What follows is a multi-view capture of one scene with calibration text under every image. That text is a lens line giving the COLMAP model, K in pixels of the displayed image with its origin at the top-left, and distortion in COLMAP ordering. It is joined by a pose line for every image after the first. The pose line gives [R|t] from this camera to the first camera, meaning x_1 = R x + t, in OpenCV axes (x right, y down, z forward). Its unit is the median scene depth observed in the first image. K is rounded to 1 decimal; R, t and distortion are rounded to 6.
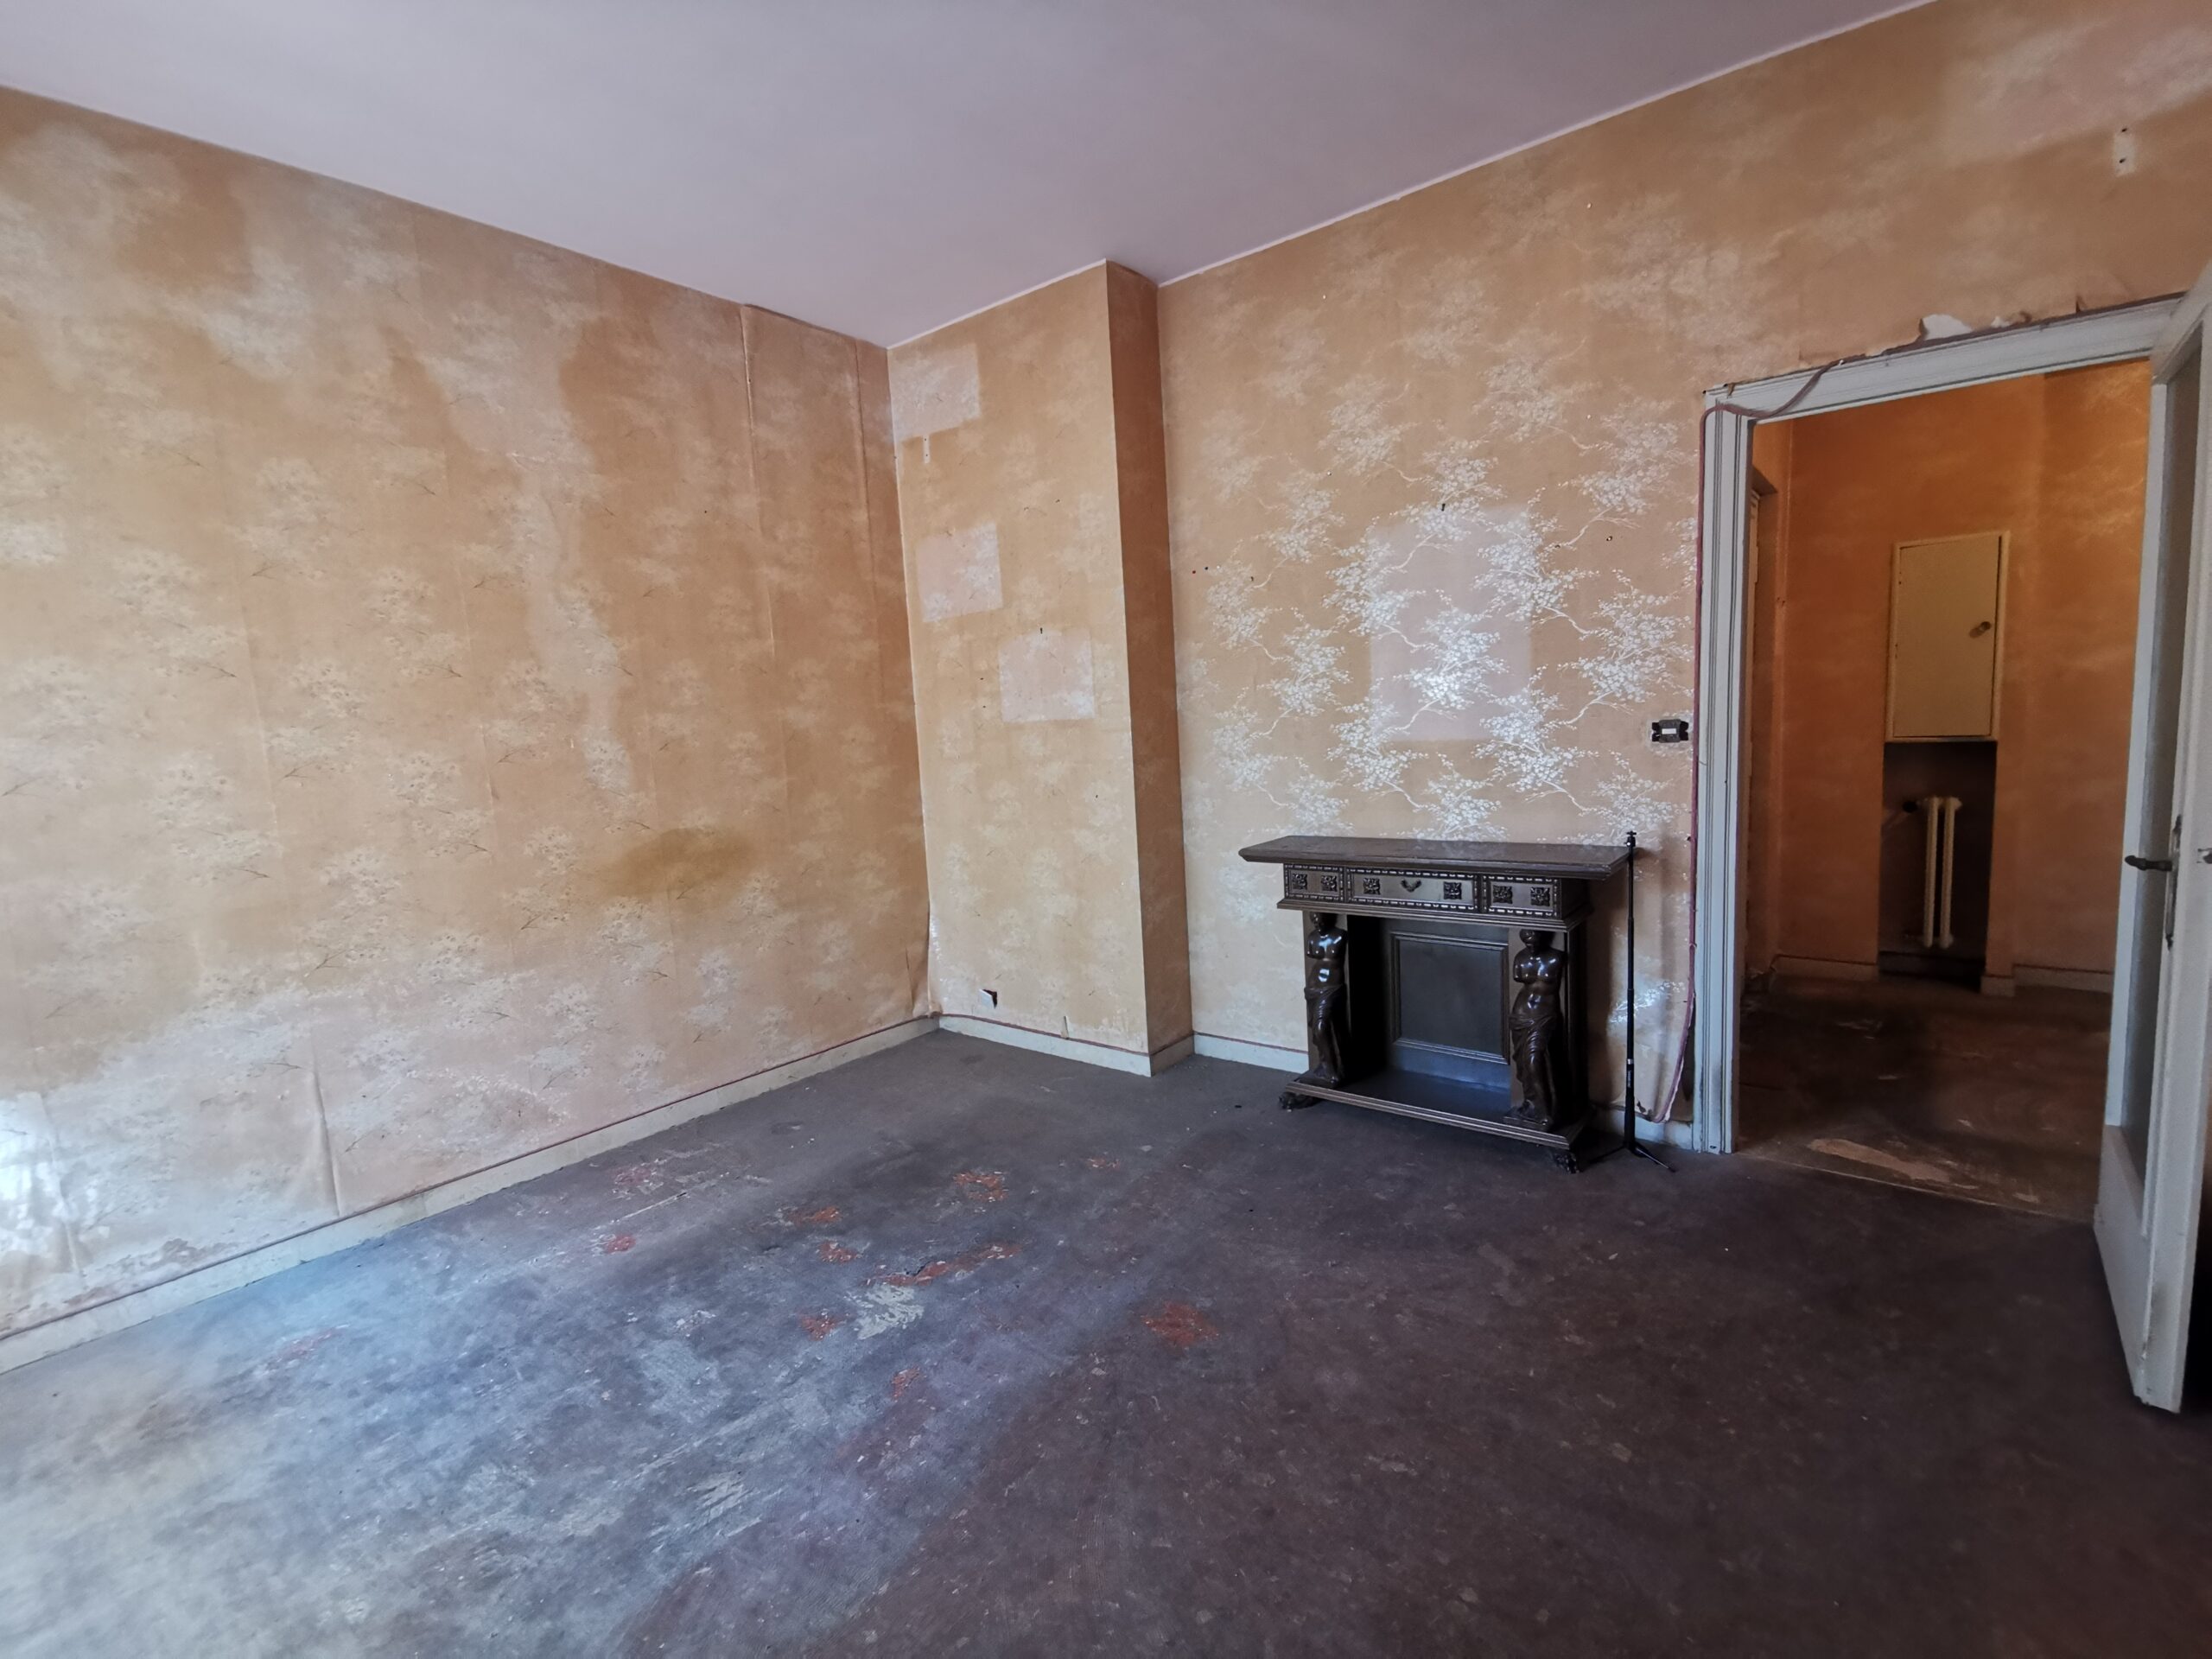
lens RADIAL K [[999.0, 0, 1107.2], [0, 999.0, 859.6], [0, 0, 1]] dist [-0.002271, -0.005730]
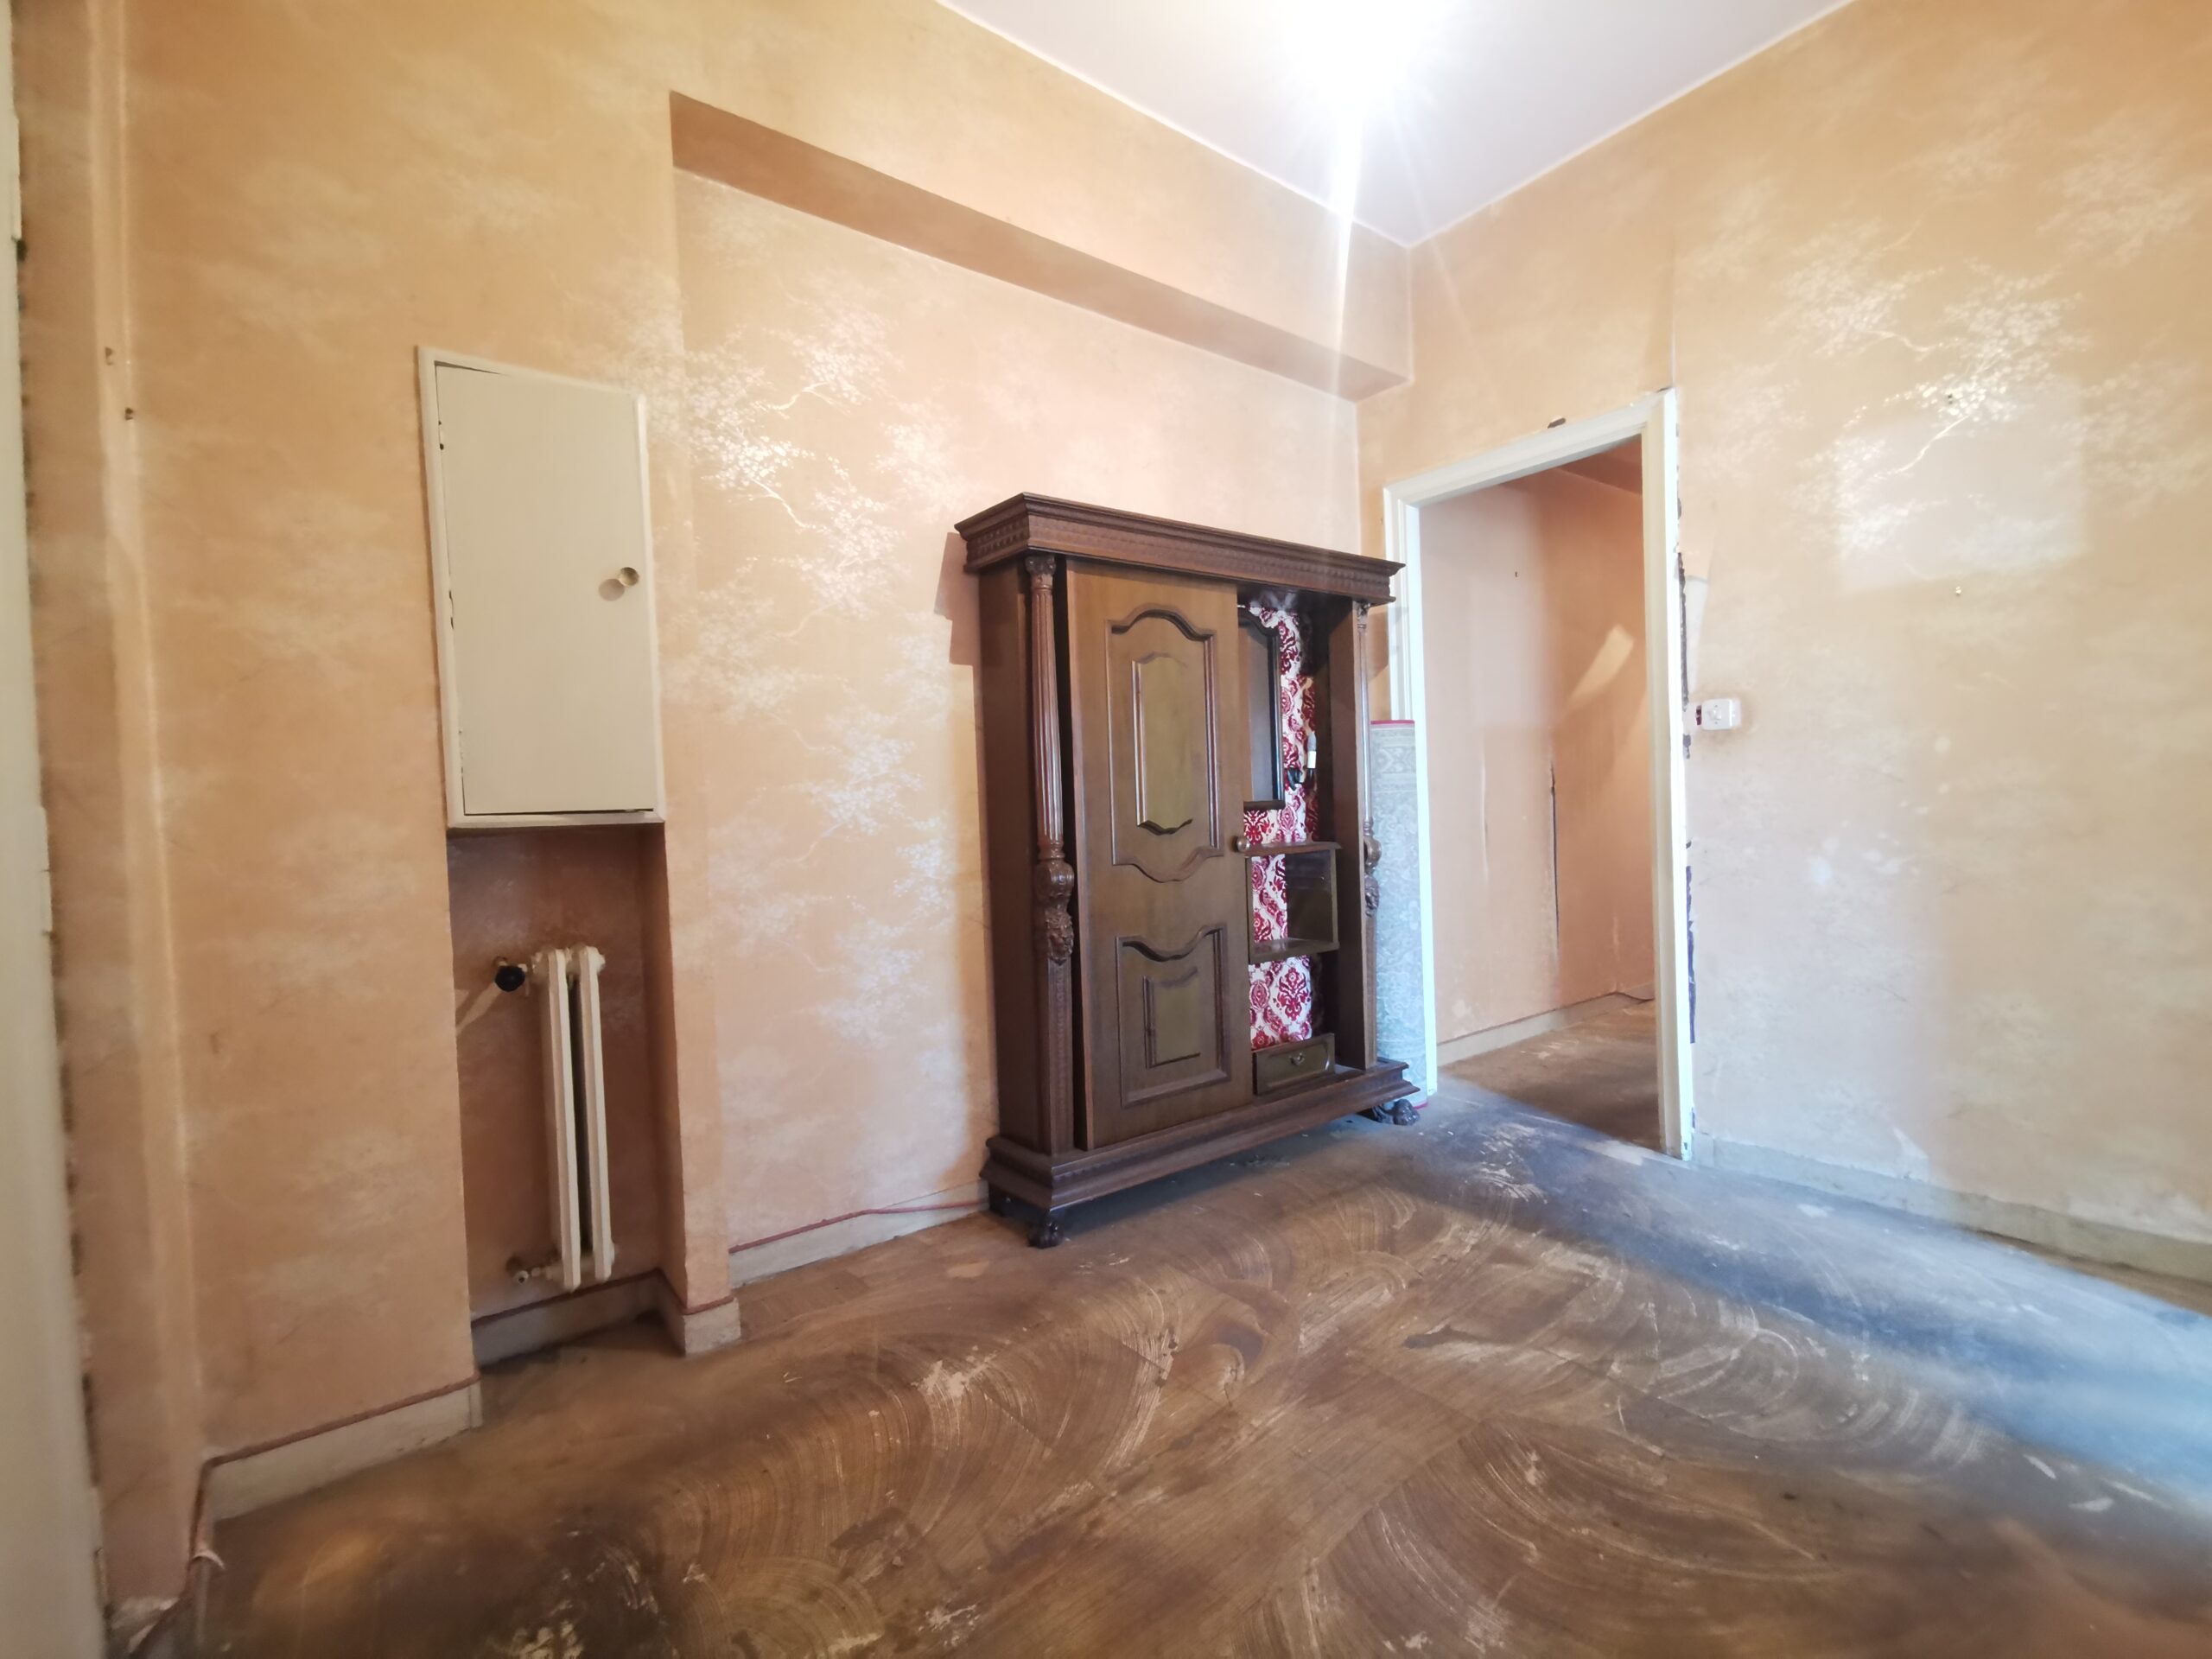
lens RADIAL K [[1043.7, 0, 1102.0], [0, 1043.7, 802.8], [0, 0, 1]] dist [0.000648, -0.000130]
pose [[0.237127, 0.040237, 0.970645, 0.719202], [0.164885, 0.982979, -0.081029, -0.083026], [-0.957384, 0.179259, 0.226456, 1.078668]]
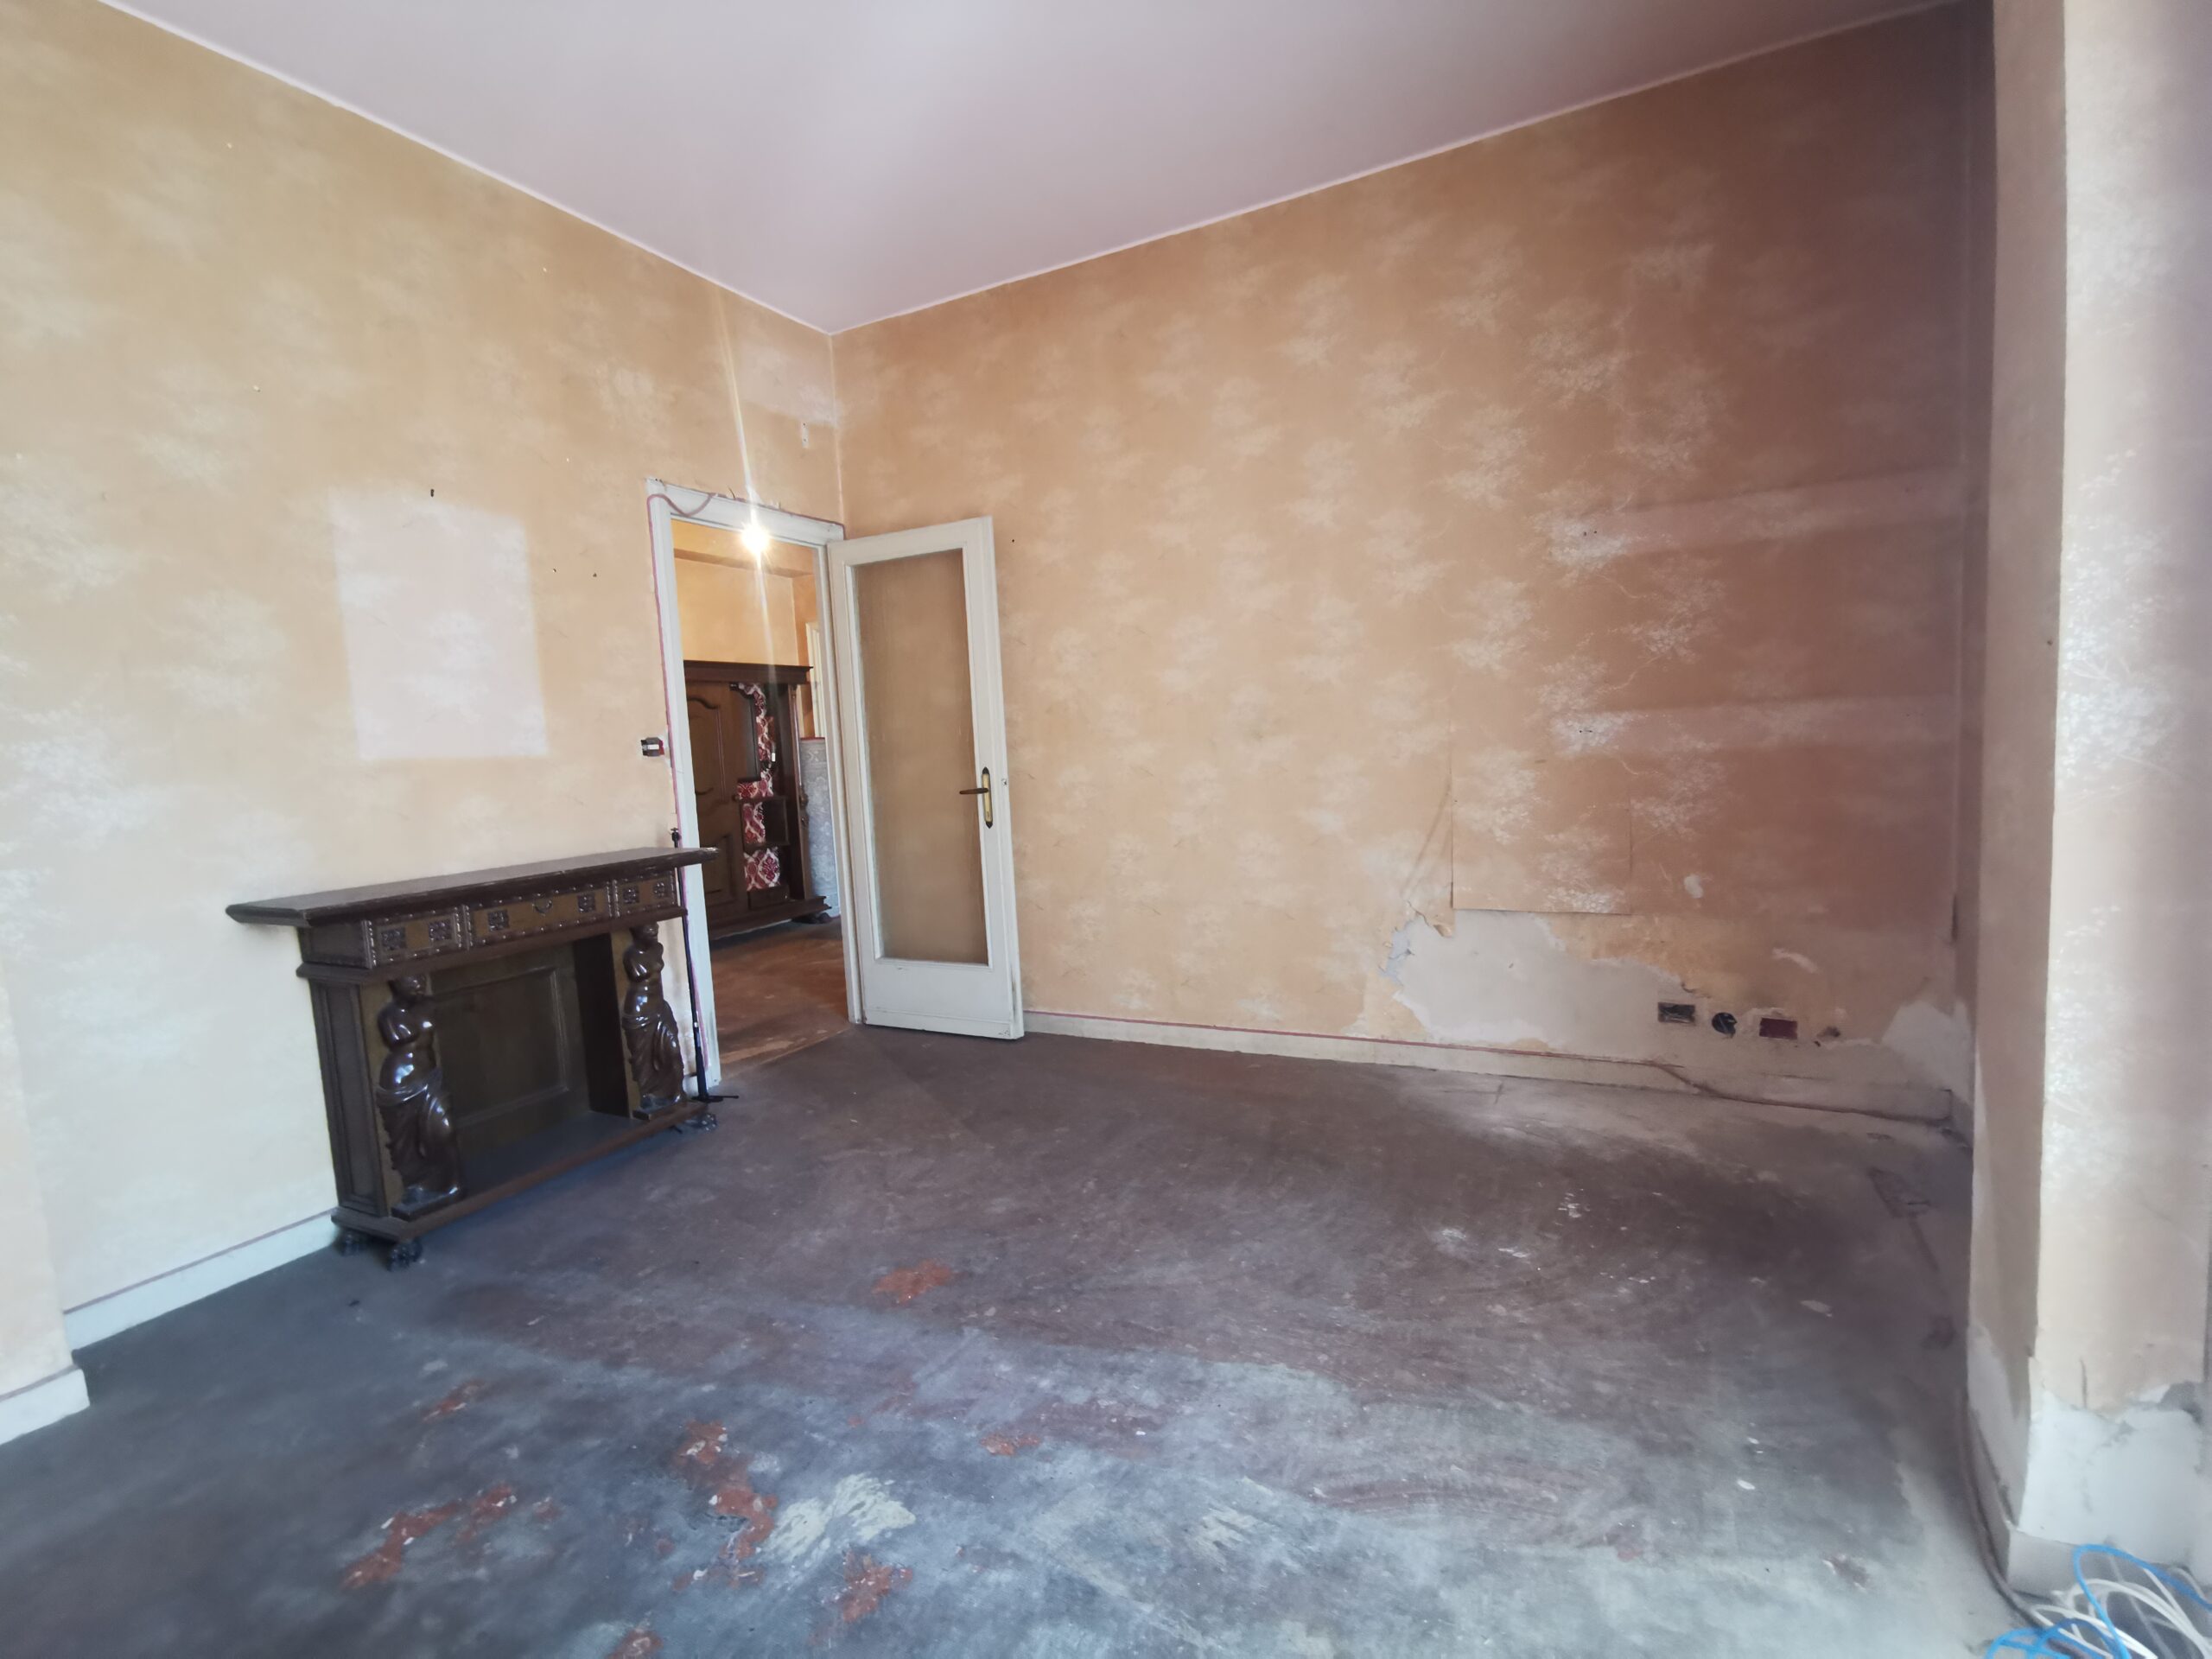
lens RADIAL K [[1020.0, 0, 1107.2], [0, 1020.0, 847.1], [0, 0, 1]] dist [0.003593, -0.000047]
pose [[-0.189862, -0.039563, 0.981013, -0.821923], [0.199271, 0.976838, 0.077961, 0.002063], [-0.961376, 0.210290, -0.177581, 0.786467]]
